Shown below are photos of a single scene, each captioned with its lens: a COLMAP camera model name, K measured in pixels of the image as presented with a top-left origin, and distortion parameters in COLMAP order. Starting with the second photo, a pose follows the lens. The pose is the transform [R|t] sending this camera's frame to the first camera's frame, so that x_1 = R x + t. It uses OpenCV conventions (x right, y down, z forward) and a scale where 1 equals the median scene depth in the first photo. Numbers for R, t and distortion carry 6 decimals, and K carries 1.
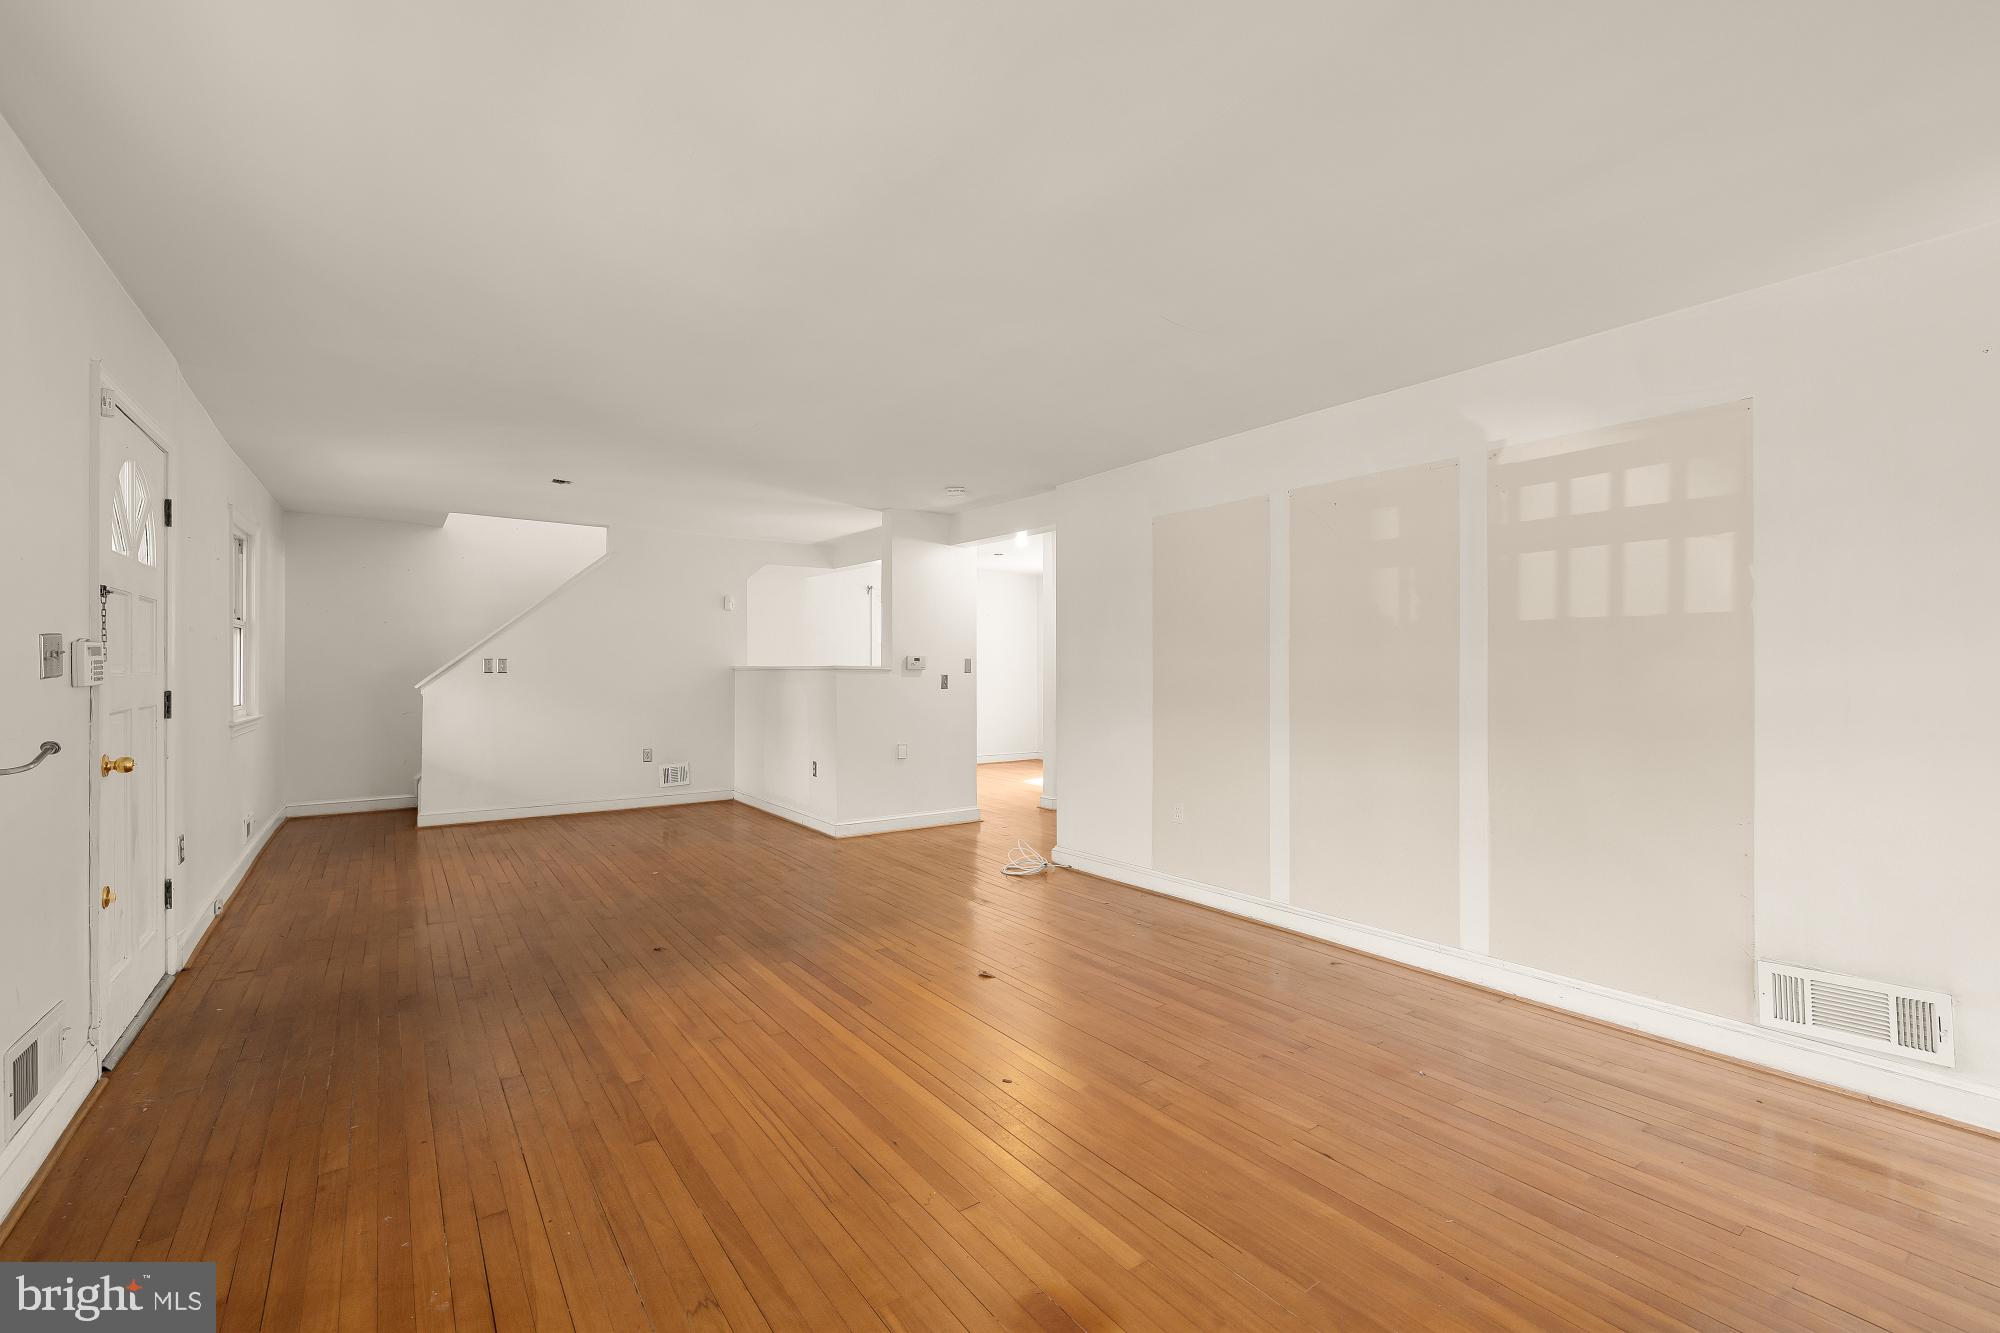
lens RADIAL K [[837.8, 0, 988.5], [0, 837.8, 665.4], [0, 0, 1]] dist [-0.000815, 0.000176]
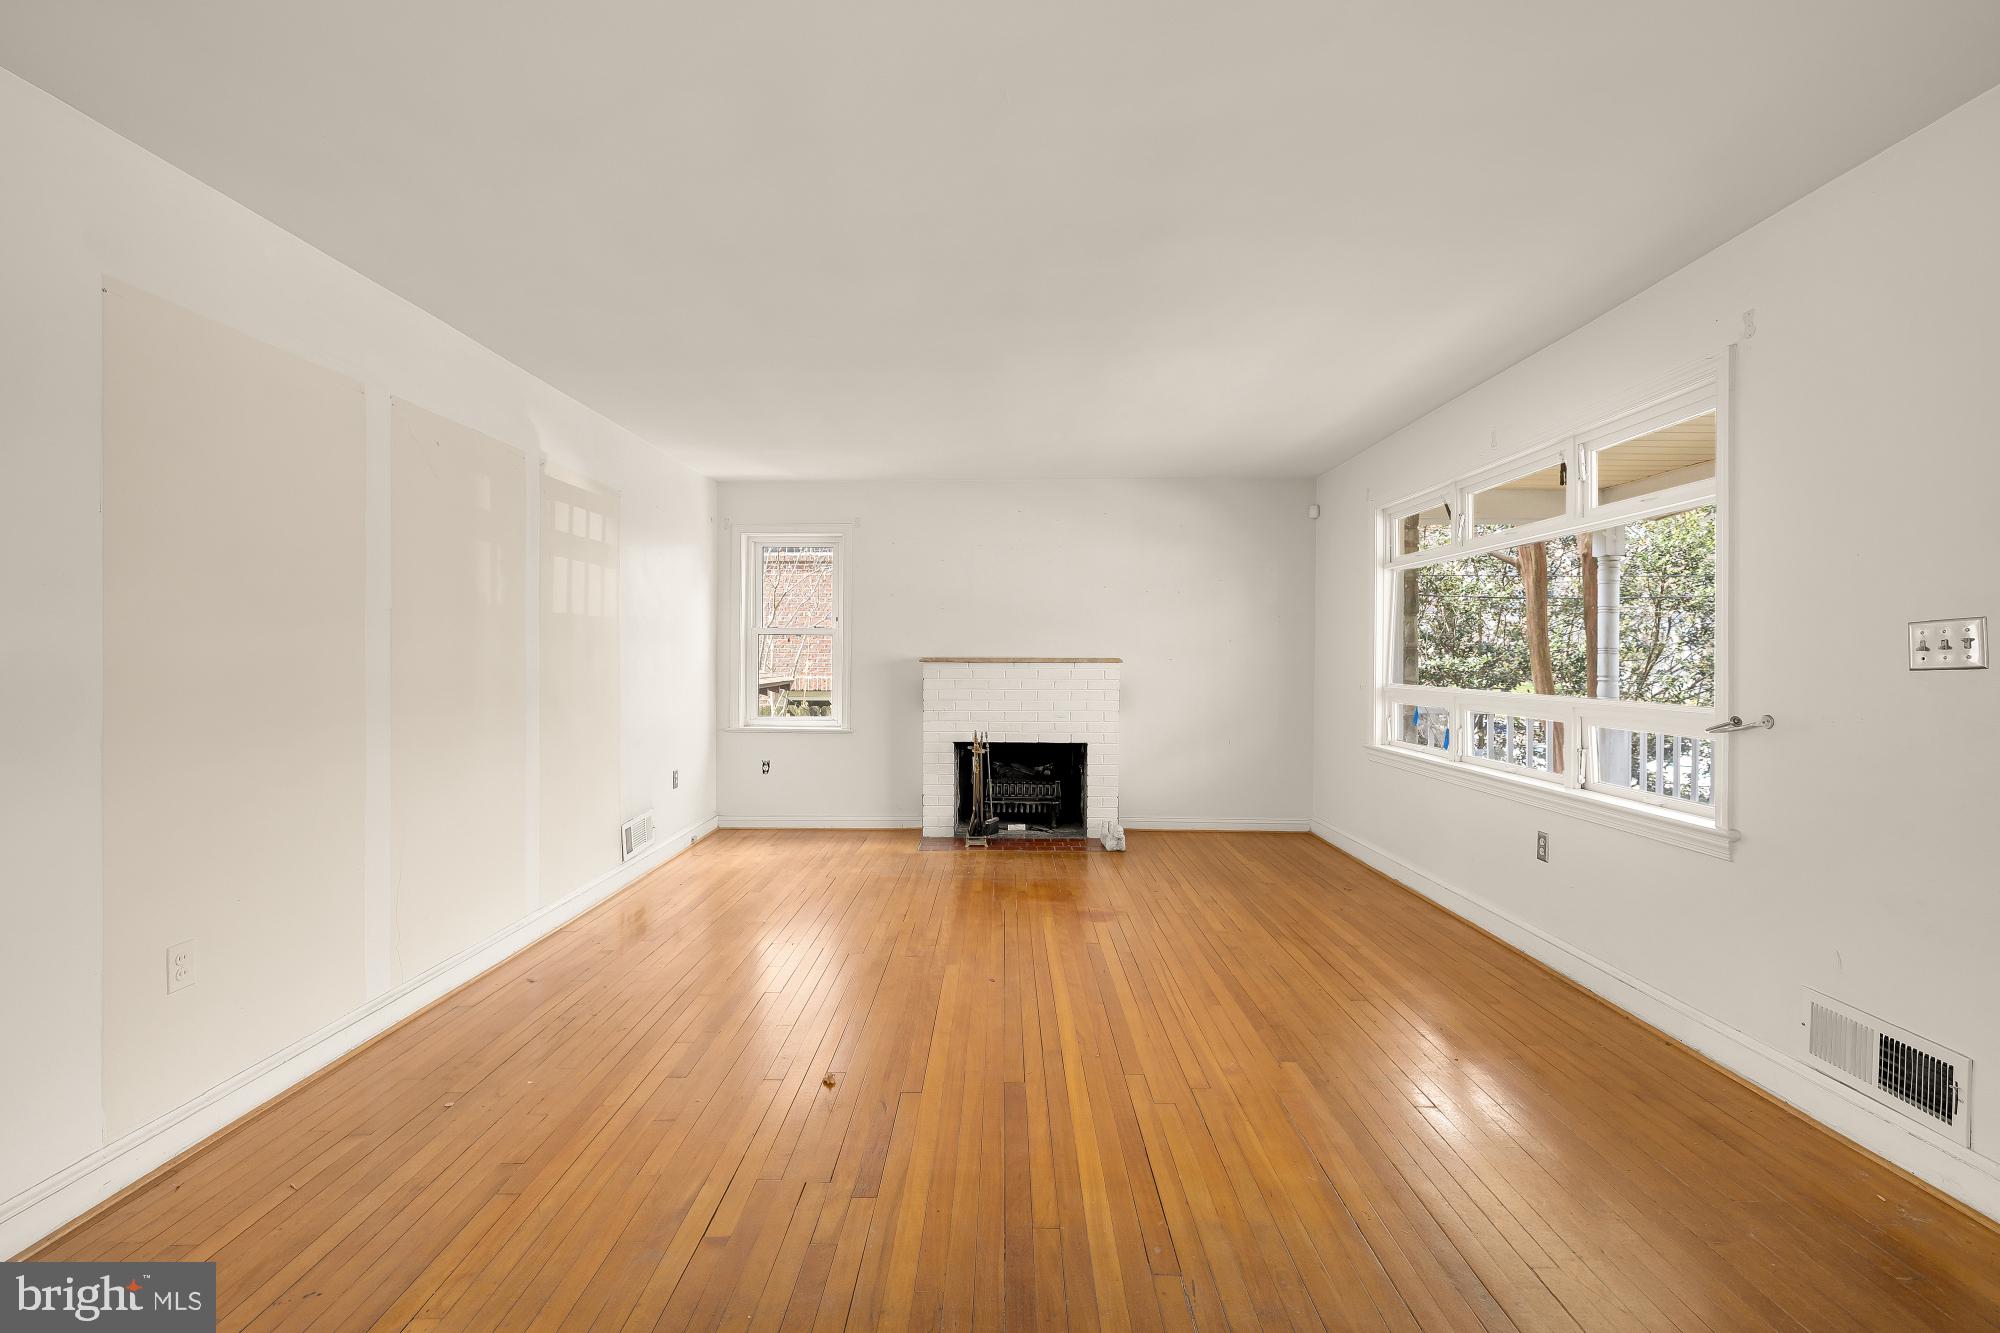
lens RADIAL K [[837.8, 0, 988.5], [0, 837.8, 665.4], [0, 0, 1]] dist [-0.000815, 0.000176]
pose [[-0.798201, -0.011695, 0.602278, -0.520149], [-0.007031, 0.999924, 0.010099, 0.004523], [-0.602350, 0.003827, -0.798223, 1.428461]]
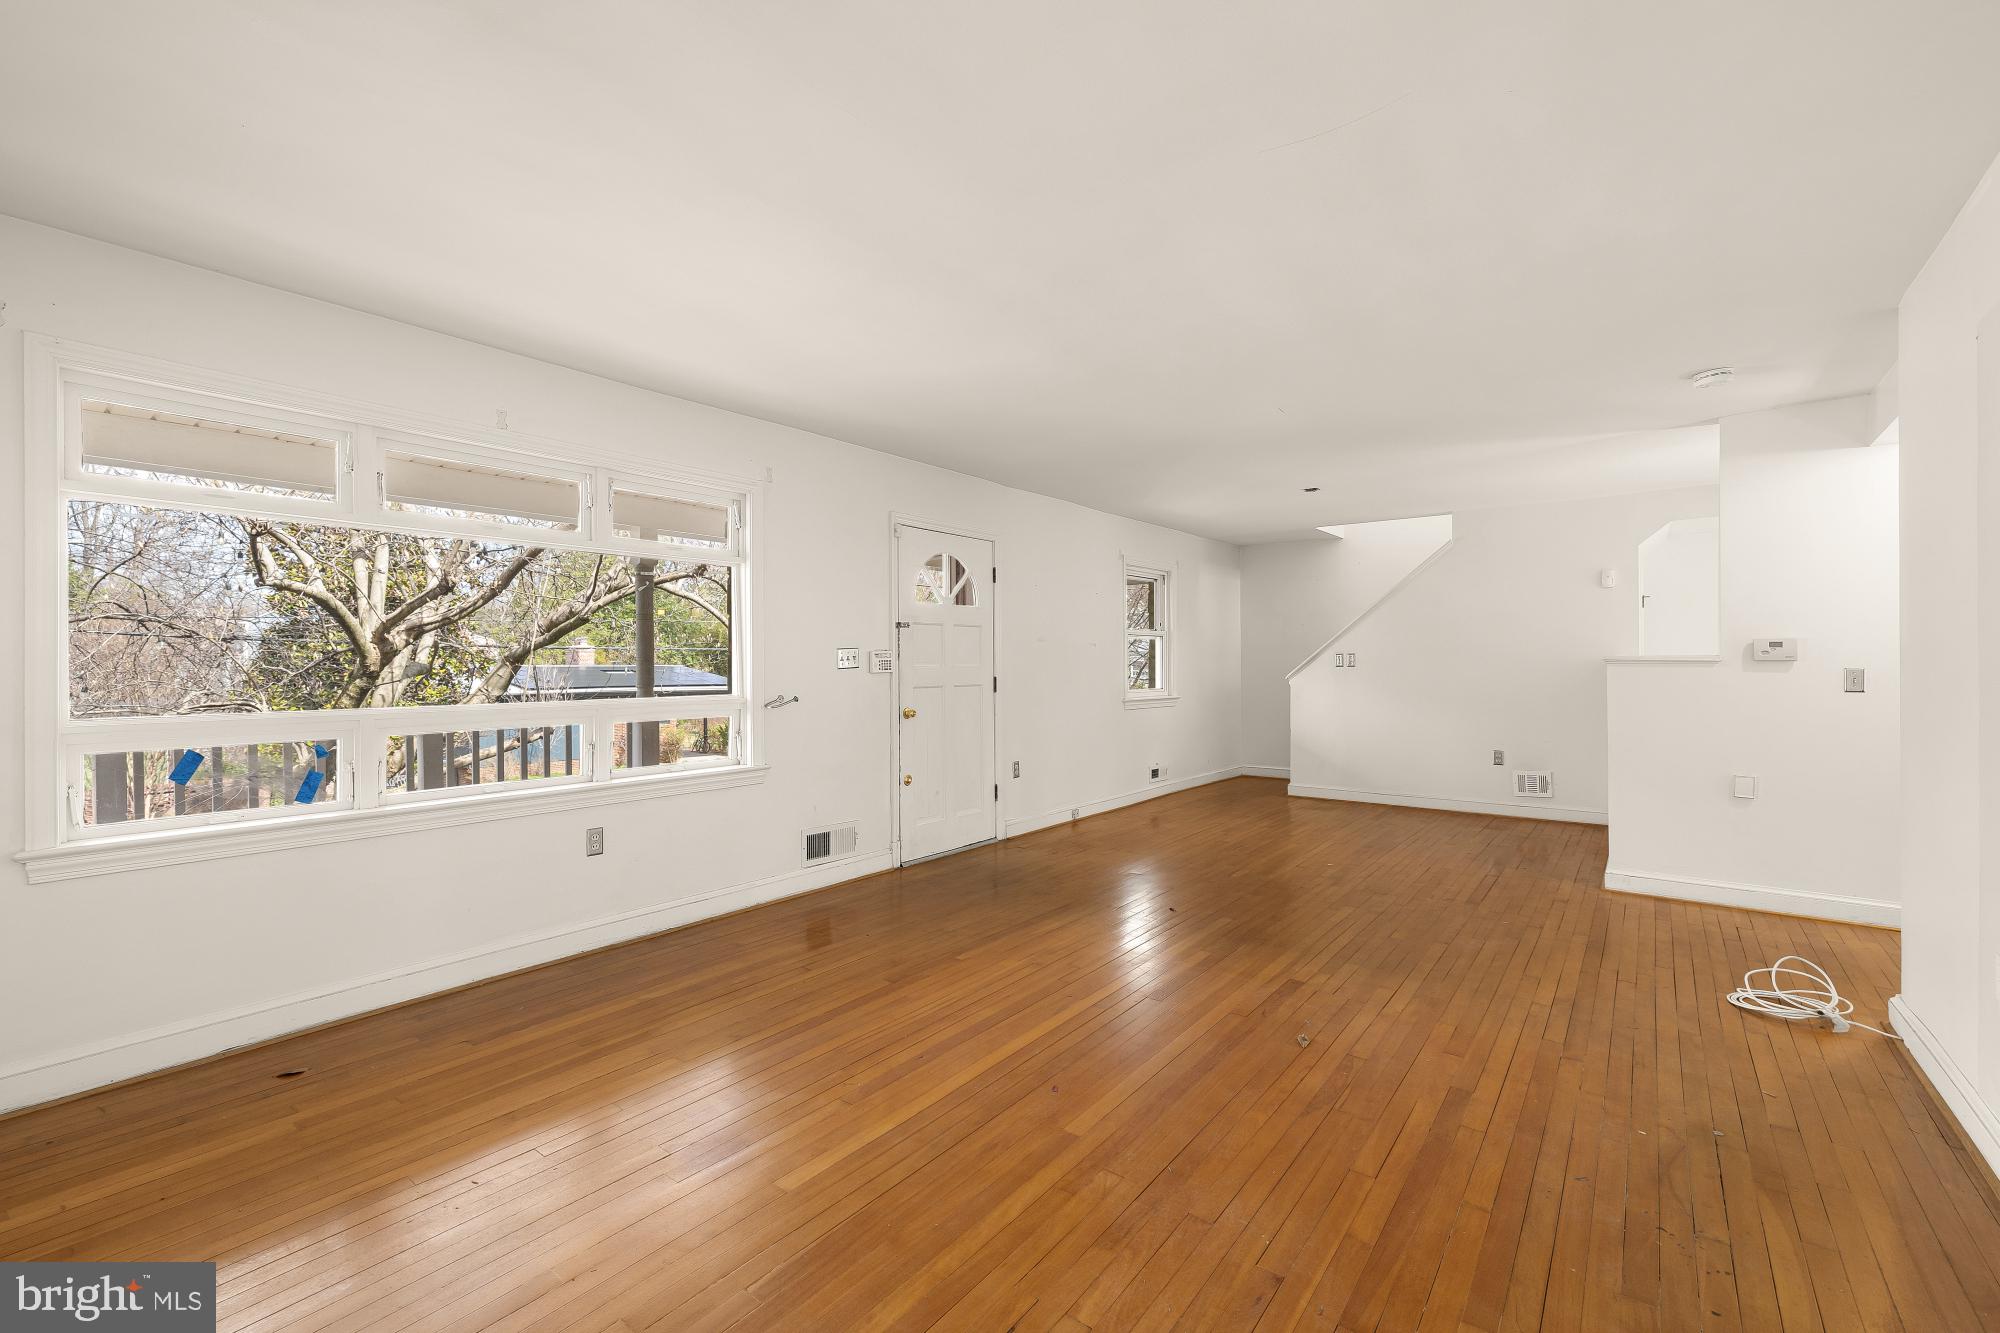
lens RADIAL K [[837.8, 0, 988.5], [0, 837.8, 665.4], [0, 0, 1]] dist [-0.000815, 0.000176]
pose [[0.273097, -0.002076, -0.961984, 0.657485], [0.008583, 0.999963, 0.000279, 0.005639], [0.961948, -0.008333, 0.273105, 0.472299]]
